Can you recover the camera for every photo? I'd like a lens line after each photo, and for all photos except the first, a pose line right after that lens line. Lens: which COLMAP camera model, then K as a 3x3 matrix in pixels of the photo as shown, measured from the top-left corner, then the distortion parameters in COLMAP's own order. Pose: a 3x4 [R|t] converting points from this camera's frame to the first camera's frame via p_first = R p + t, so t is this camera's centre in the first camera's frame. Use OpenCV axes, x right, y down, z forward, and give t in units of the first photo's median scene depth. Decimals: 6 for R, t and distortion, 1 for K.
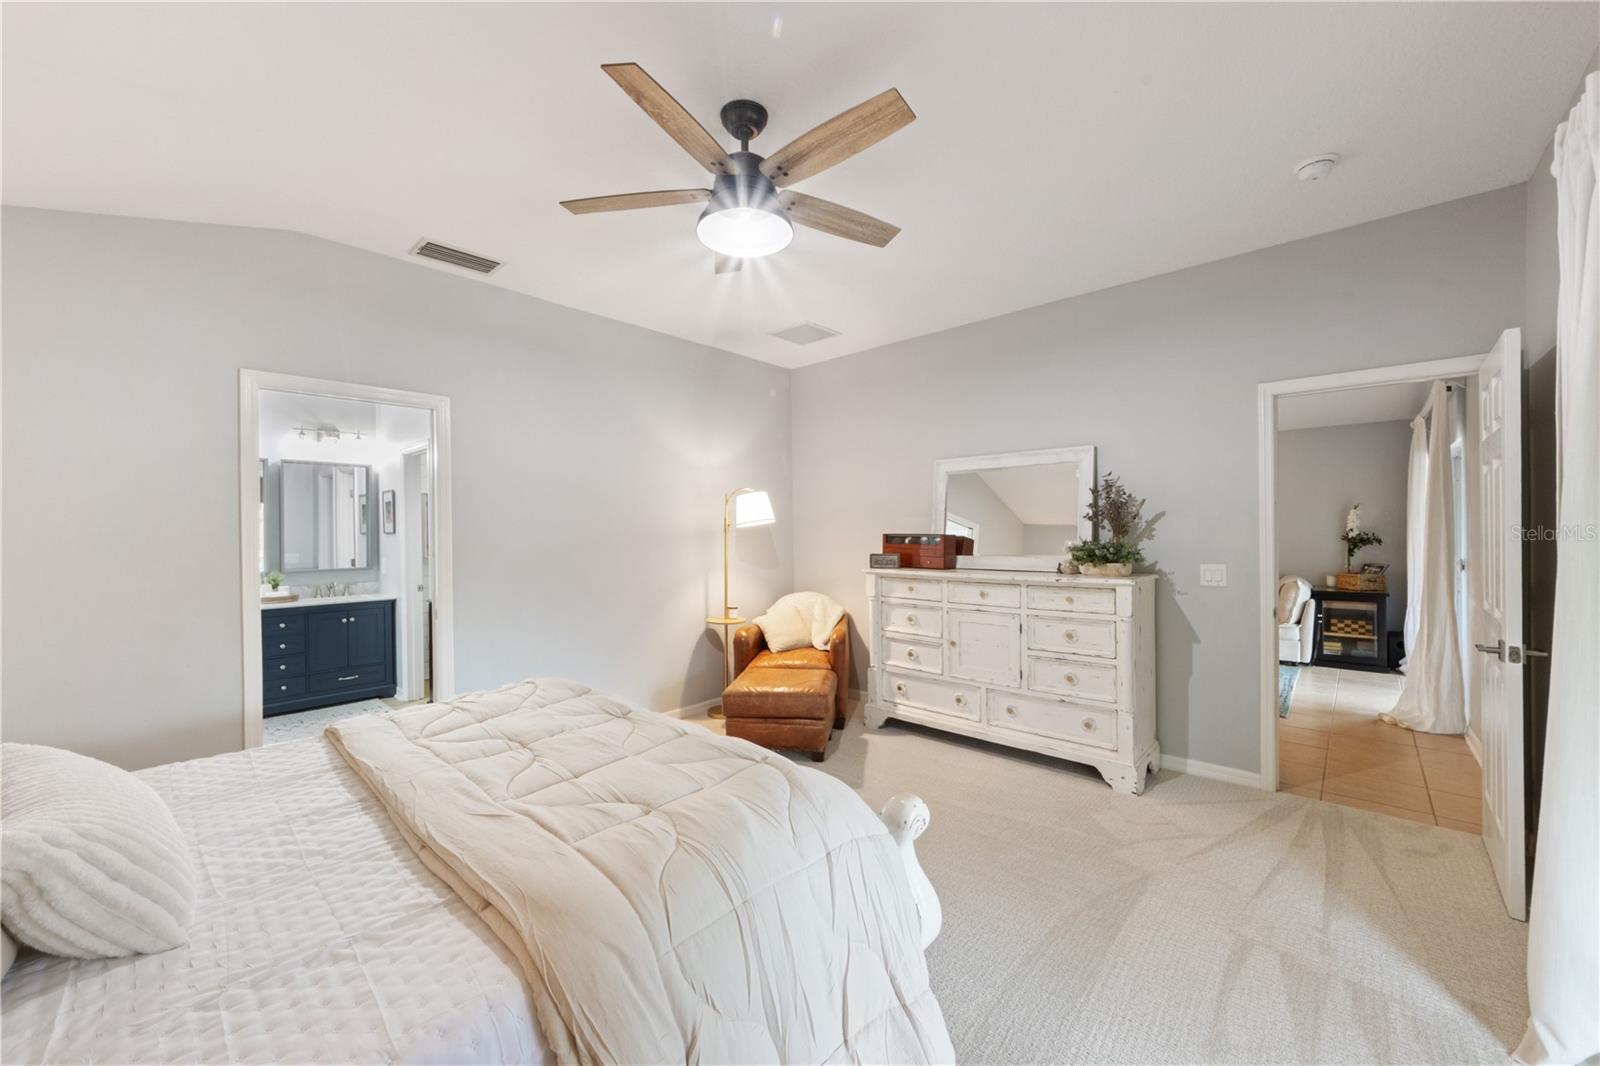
lens RADIAL K [[609.2, 0, 785.0], [0, 609.2, 535.5], [0, 0, 1]] dist [-0.001626, -0.000594]
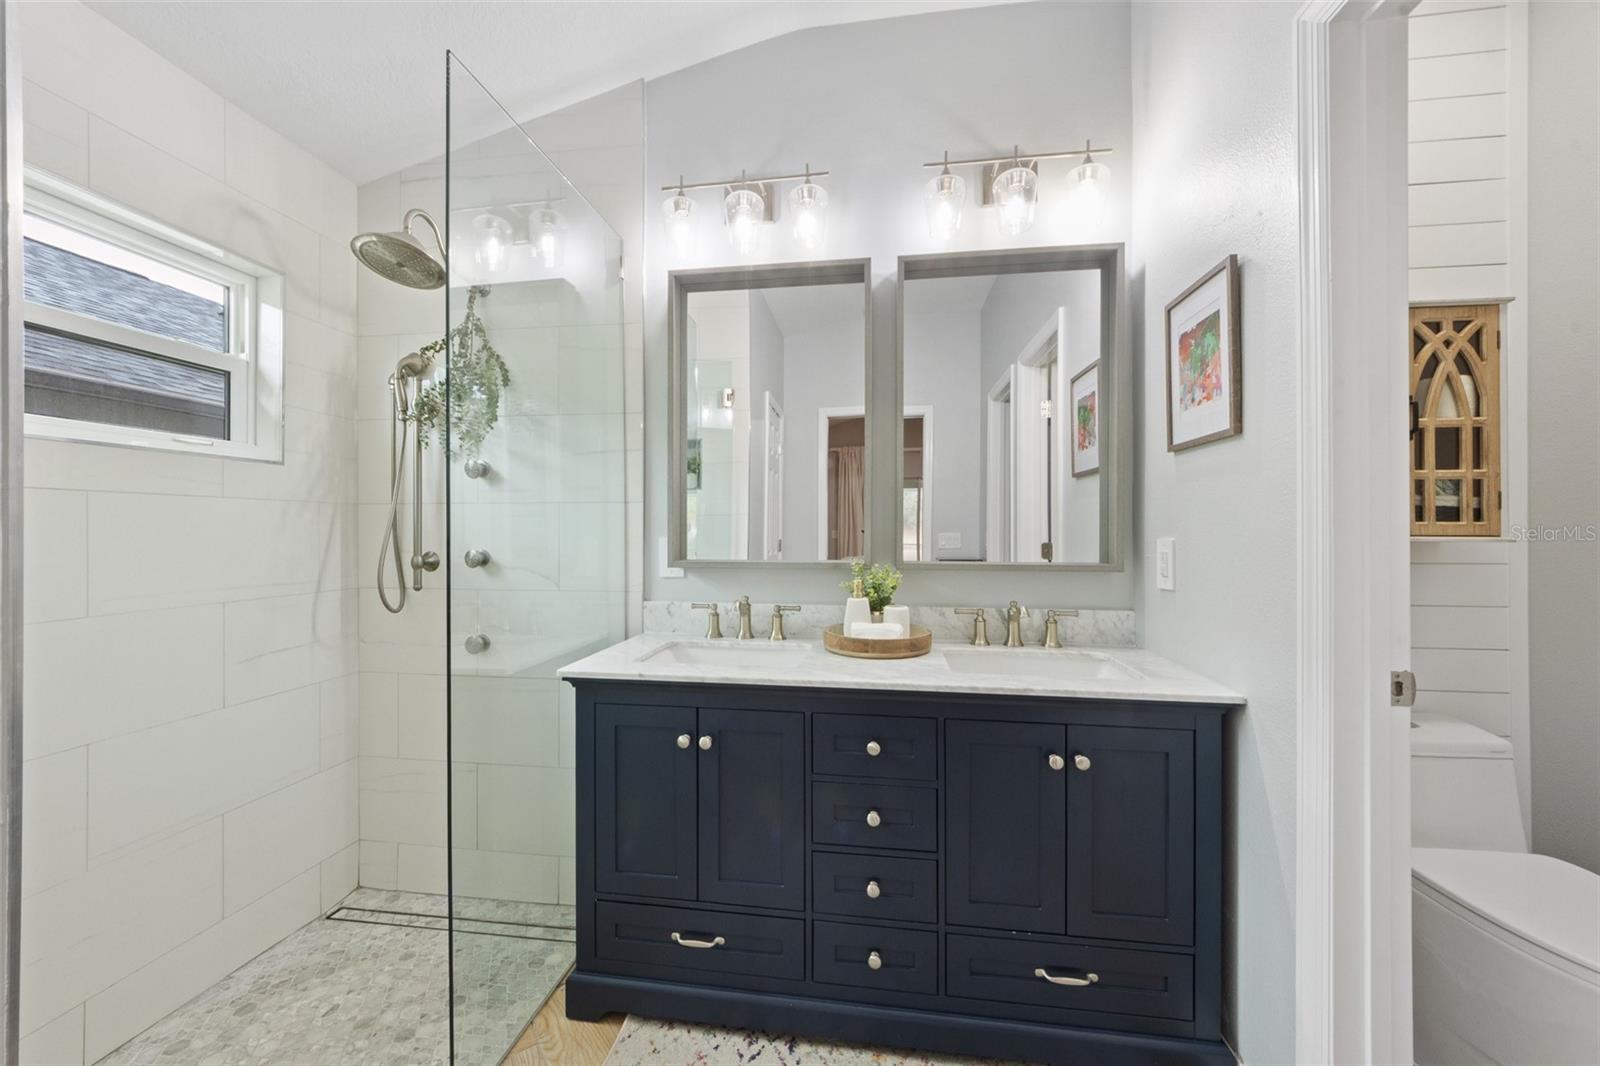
lens RADIAL K [[609.2, 0, 789.2], [0, 609.2, 521.9], [0, 0, 1]] dist [-0.001626, -0.000594]
pose [[0.561389, -0.000095, -0.827552, -0.535647], [-0.015313, 0.999828, -0.010503, 0.036904], [0.827410, 0.018569, 0.561291, 0.707514]]
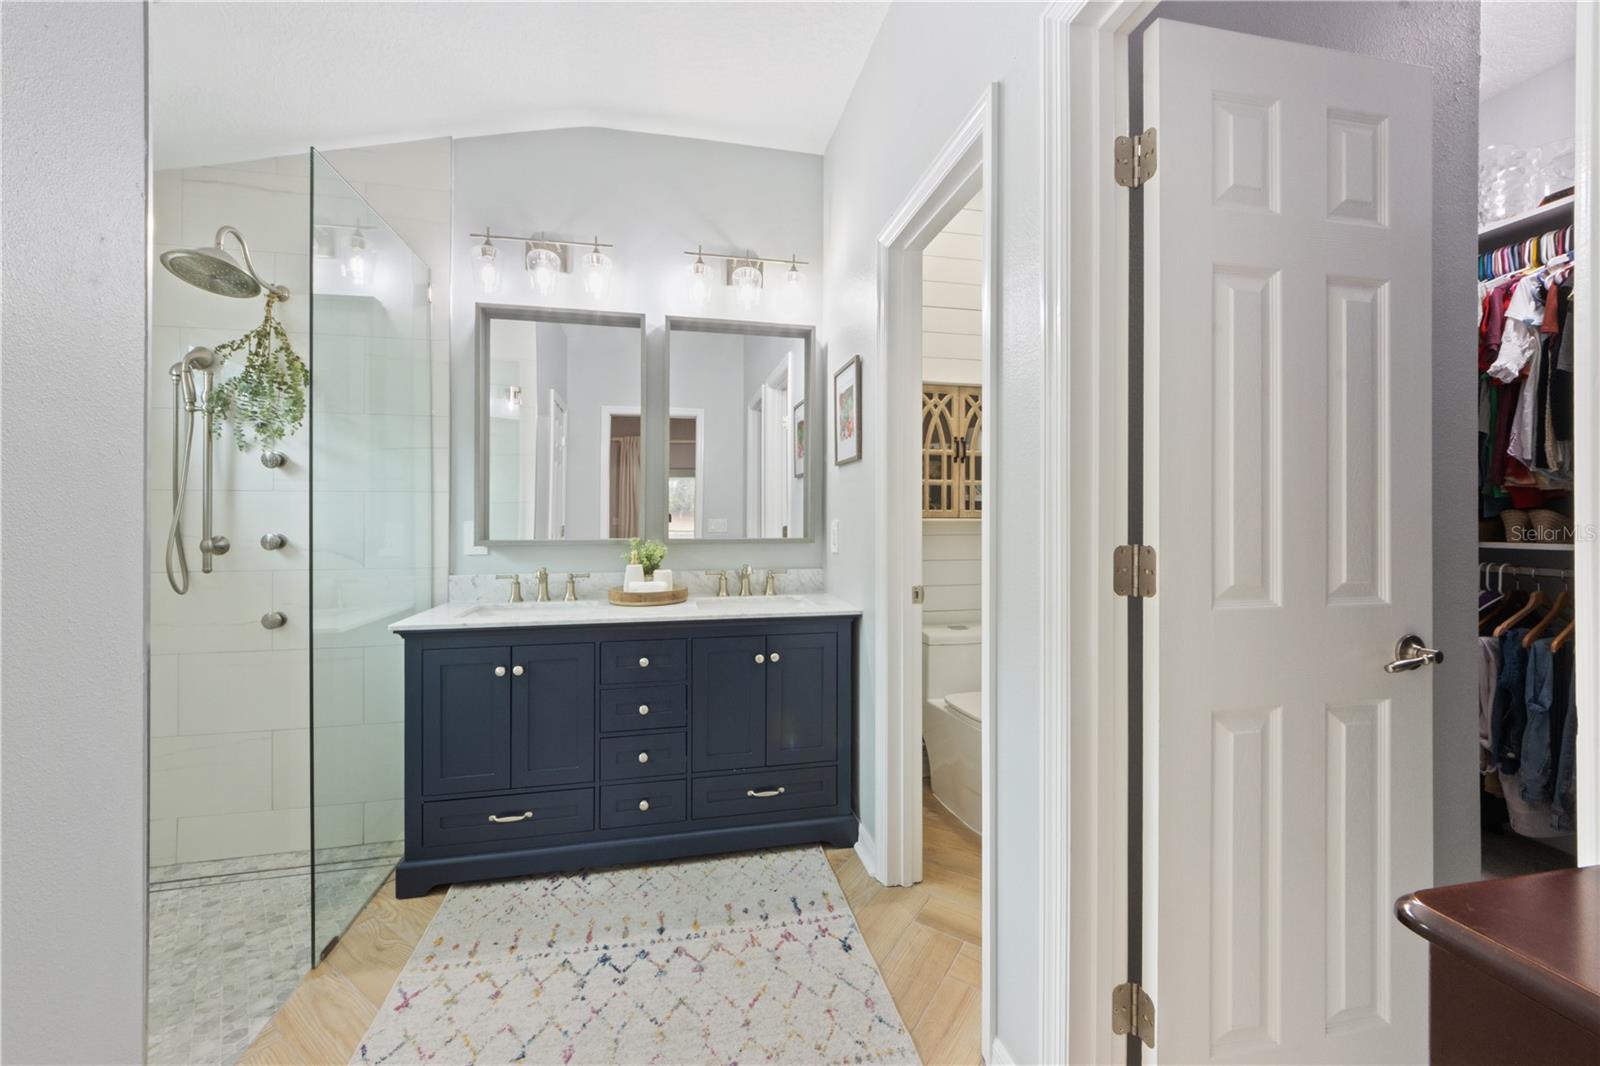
lens RADIAL K [[609.2, 0, 798.7], [0, 609.2, 506.8], [0, 0, 1]] dist [-0.001626, -0.000594]
pose [[0.820954, -0.000587, -0.570994, -0.429614], [-0.013119, 0.999716, -0.019890, 0.038545], [0.570843, 0.023819, 0.820714, 0.622050]]
